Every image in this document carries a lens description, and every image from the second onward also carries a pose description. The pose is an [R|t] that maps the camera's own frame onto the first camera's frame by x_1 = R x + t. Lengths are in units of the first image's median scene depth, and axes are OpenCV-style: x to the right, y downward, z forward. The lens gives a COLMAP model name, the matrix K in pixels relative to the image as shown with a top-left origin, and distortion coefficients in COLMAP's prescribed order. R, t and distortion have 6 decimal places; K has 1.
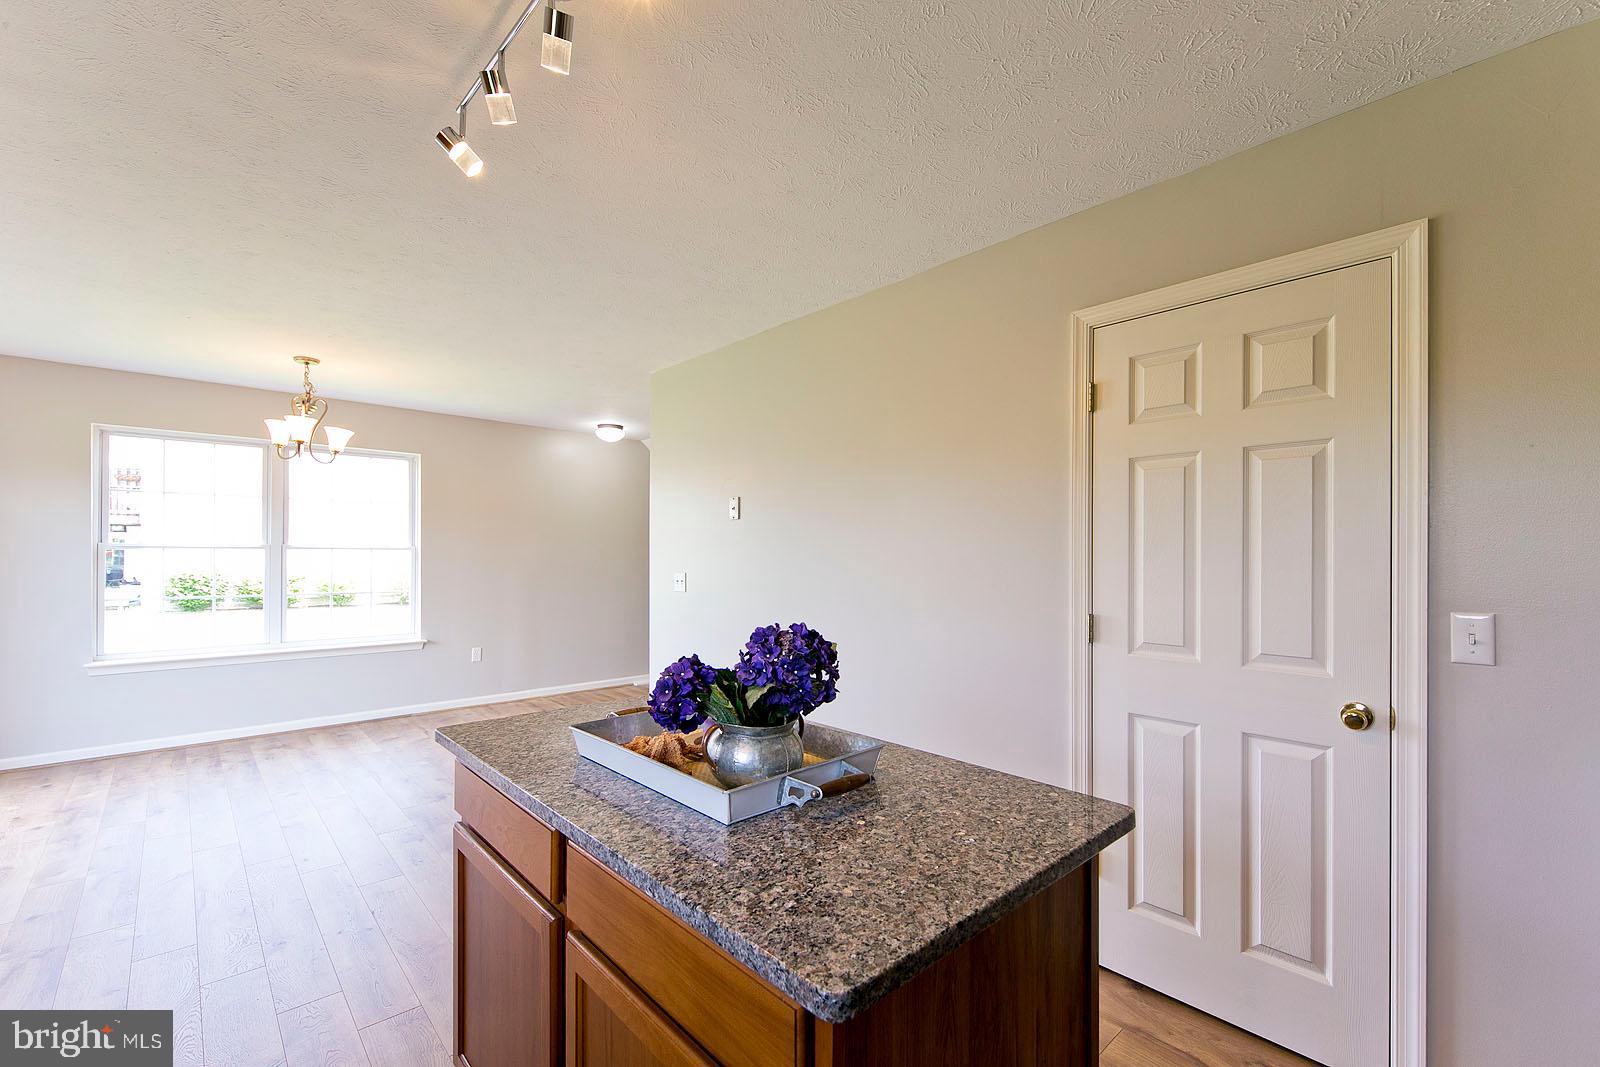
lens RADIAL K [[694.5, 0, 797.5], [0, 694.5, 556.7], [0, 0, 1]] dist [-0.000555, -0.000141]
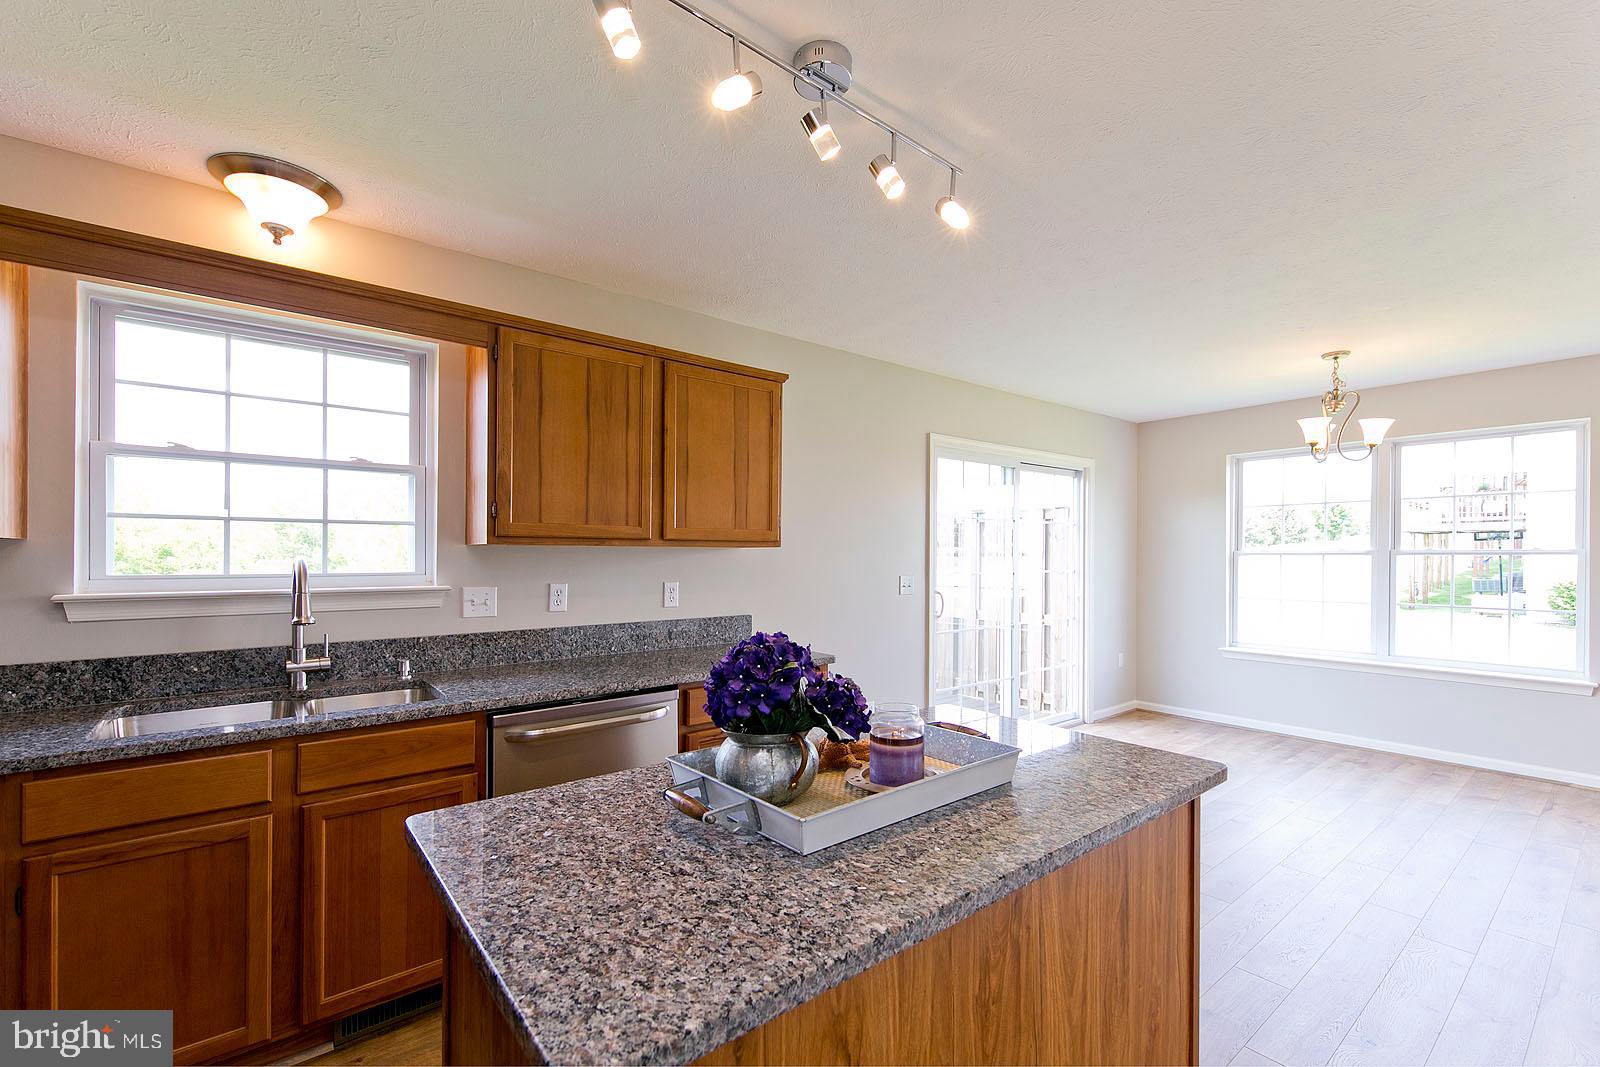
lens RADIAL K [[680.8, 0, 808.1], [0, 680.8, 558.8], [0, 0, 1]] dist [0.019492, -0.006957]
pose [[-0.069669, -0.001621, -0.997569, 0.268841], [-0.004696, 0.999988, -0.001297, -0.000935], [0.997559, 0.004594, -0.069676, 0.338096]]
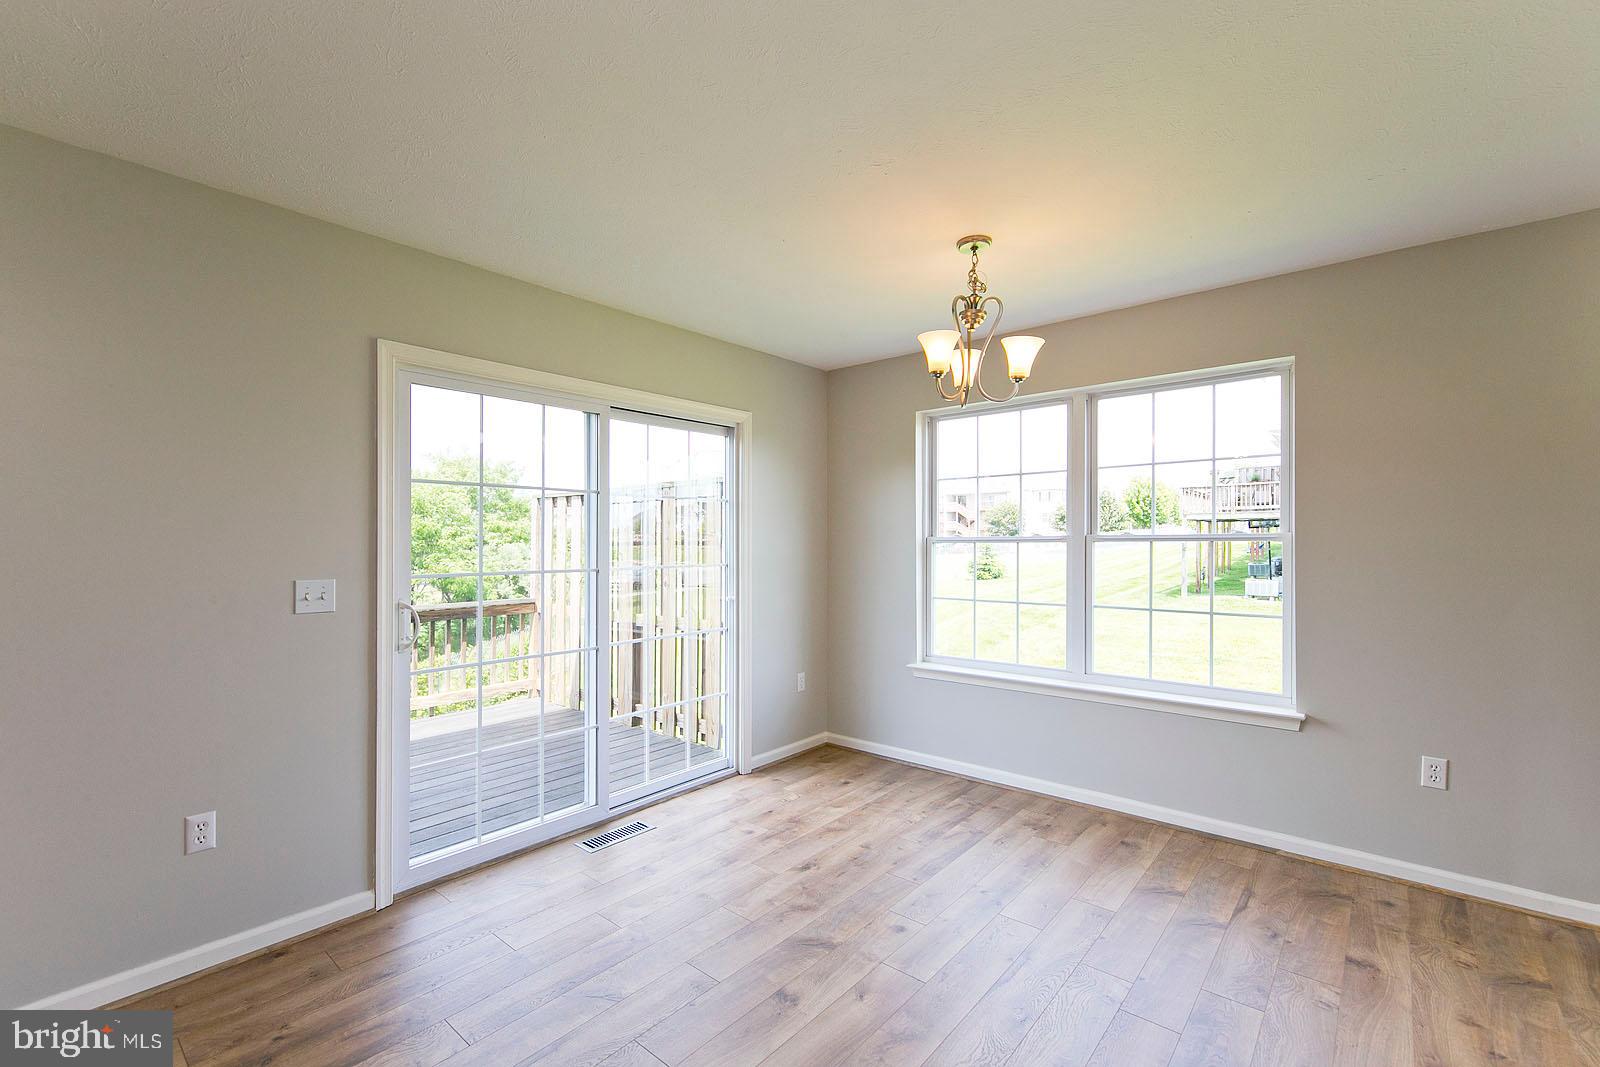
lens RADIAL K [[691.7, 0, 809.5], [0, 691.7, 543.5], [0, 0, 1]] dist [0.007534, -0.000178]
pose [[0.121176, -0.008220, -0.992597, -0.093202], [0.001857, 0.999966, -0.008054, -0.003862], [0.992629, -0.000867, 0.121187, 0.748310]]
